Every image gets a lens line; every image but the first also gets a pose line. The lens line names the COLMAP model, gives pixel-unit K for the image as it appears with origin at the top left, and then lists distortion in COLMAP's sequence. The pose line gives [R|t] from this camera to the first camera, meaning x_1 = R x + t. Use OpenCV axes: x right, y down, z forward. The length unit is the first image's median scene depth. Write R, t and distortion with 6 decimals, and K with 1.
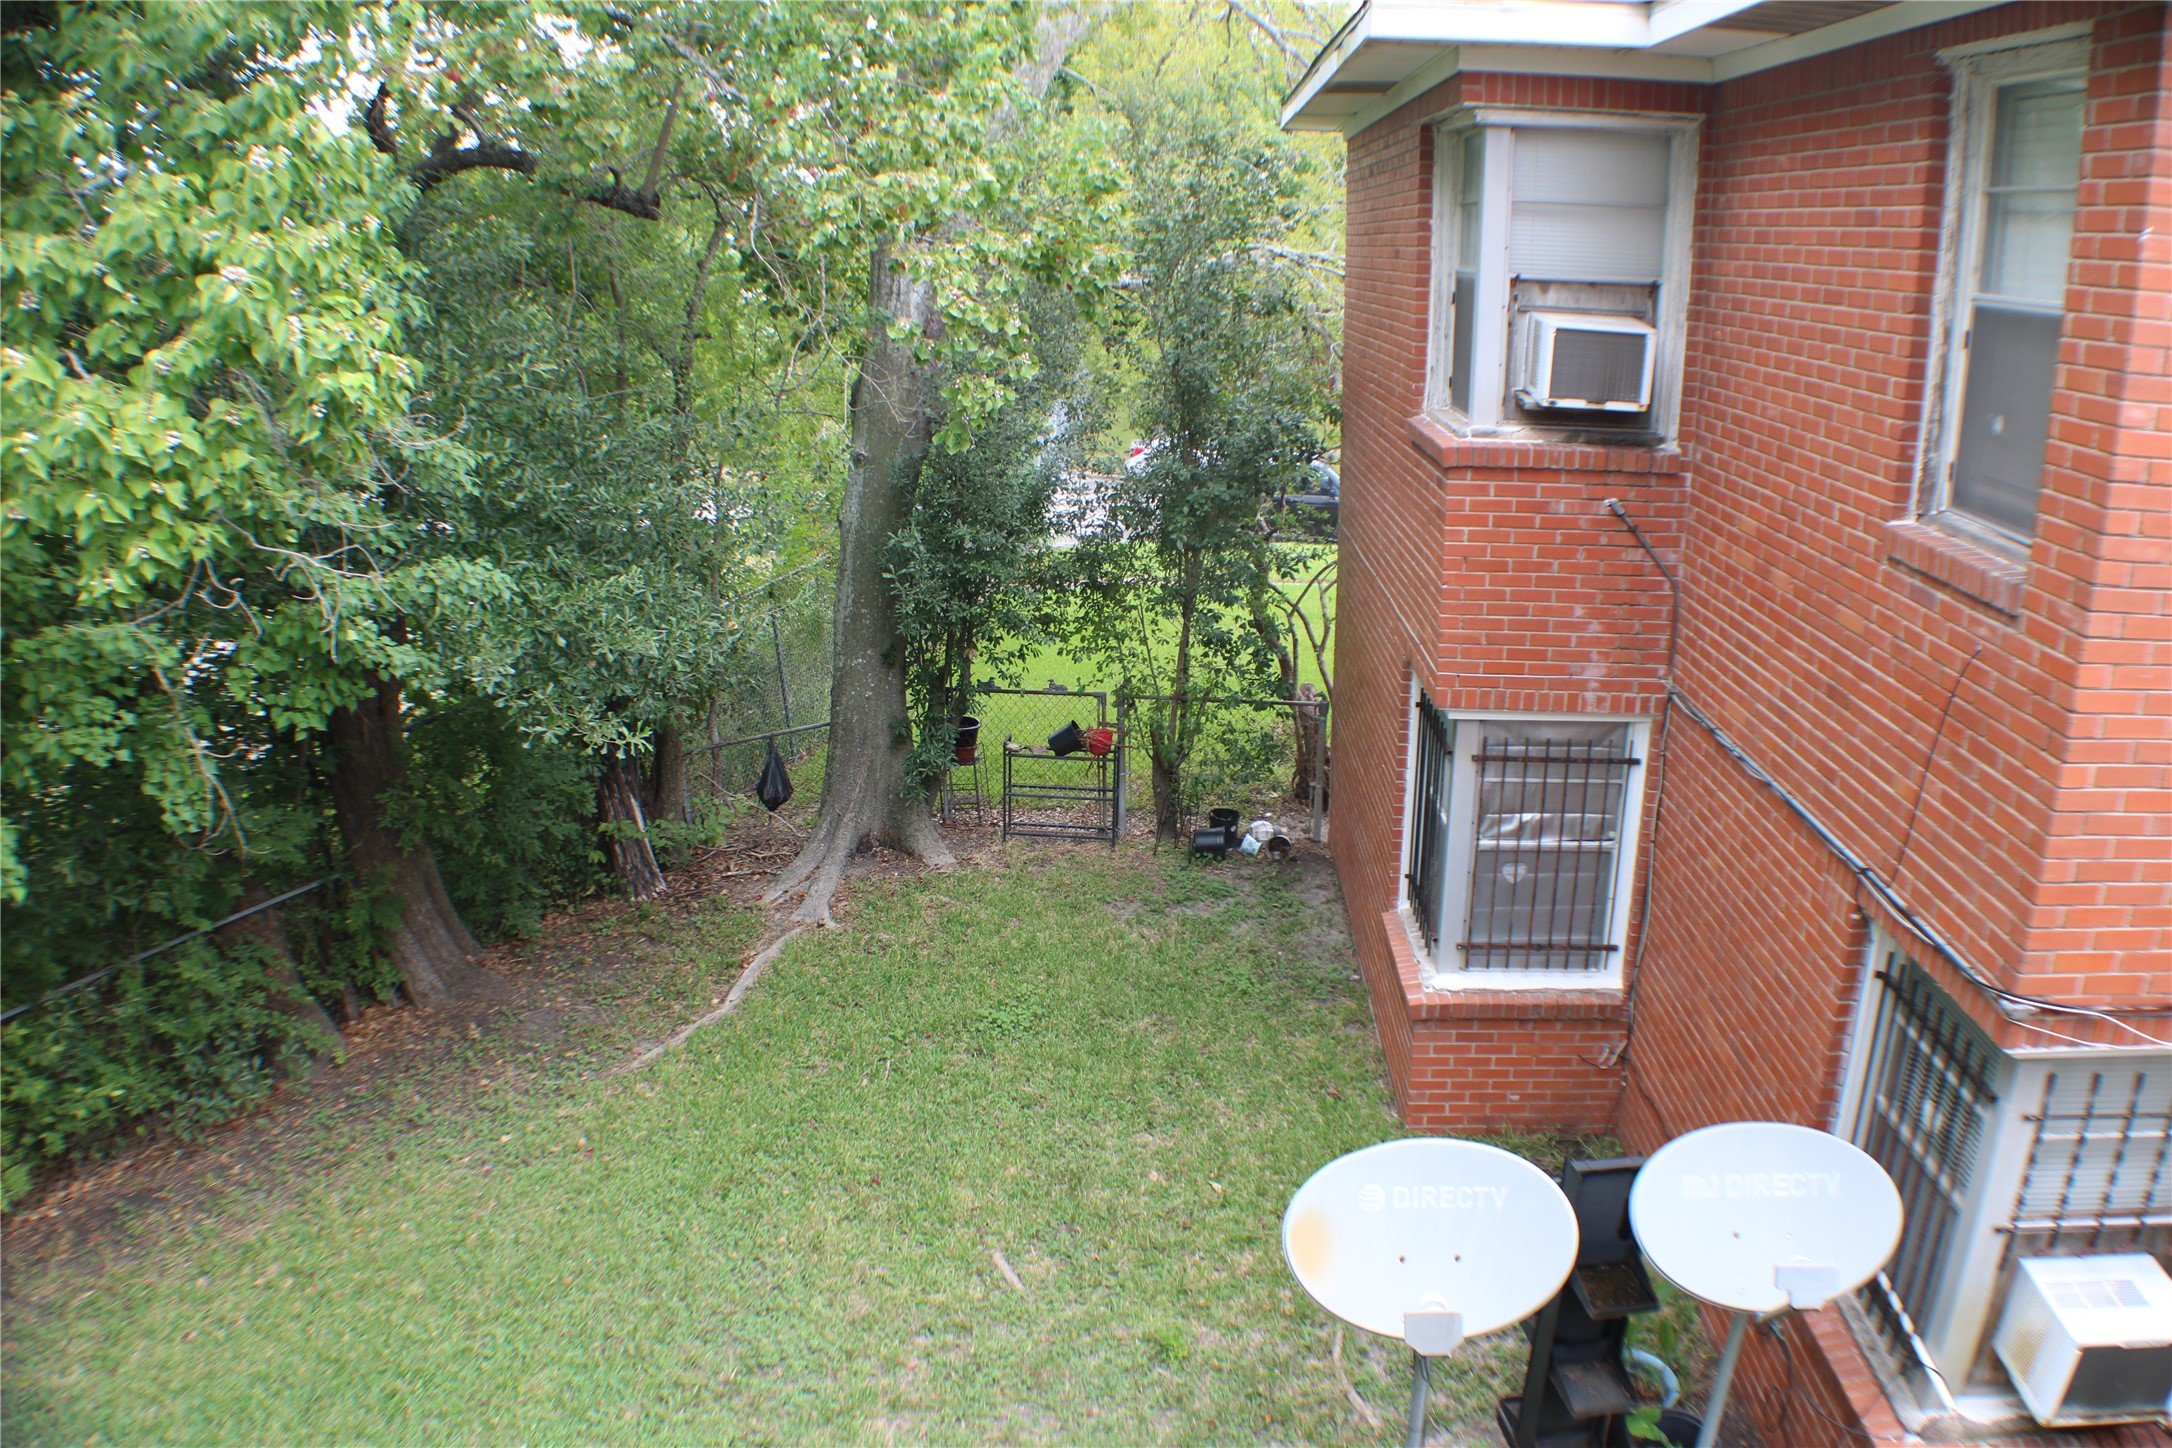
lens RADIAL K [[1515.8, 0, 1044.9], [0, 1515.8, 673.4], [0, 0, 1]] dist [-0.198664, 0.068097]
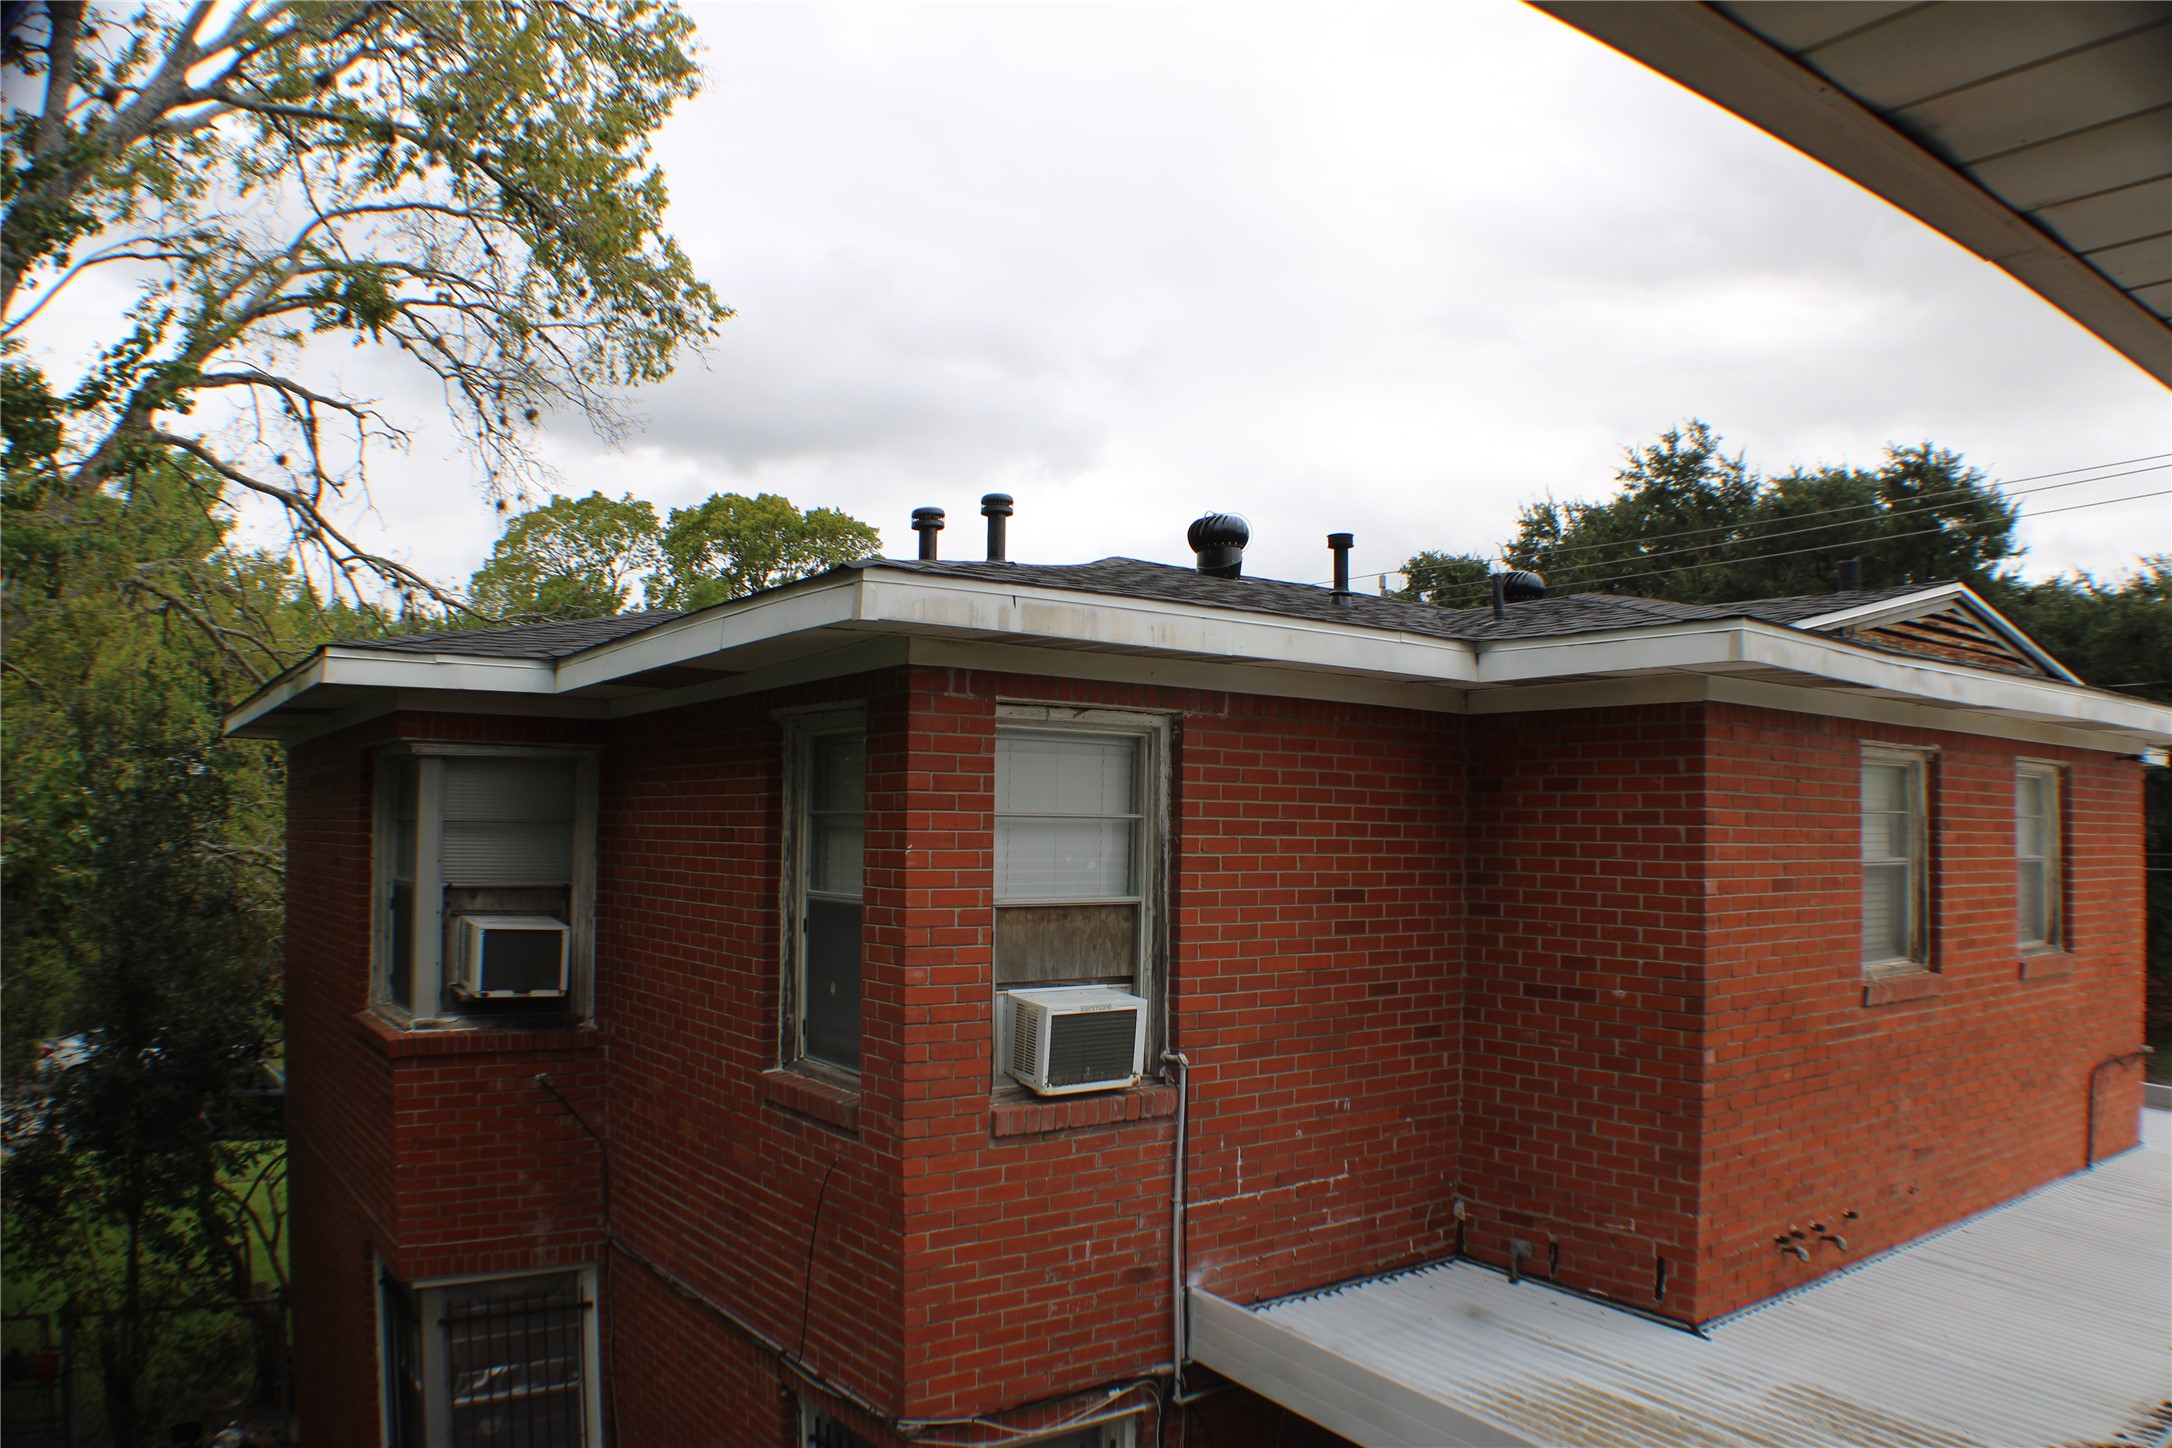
lens RADIAL K [[1515.8, 0, 1044.9], [0, 1515.8, 673.4], [0, 0, 1]] dist [-0.198664, 0.068097]
pose [[0.771596, 0.068983, 0.632361, -0.054040], [0.173631, 0.933513, -0.313697, 0.015643], [-0.611957, 0.351844, 0.708318, -0.157651]]
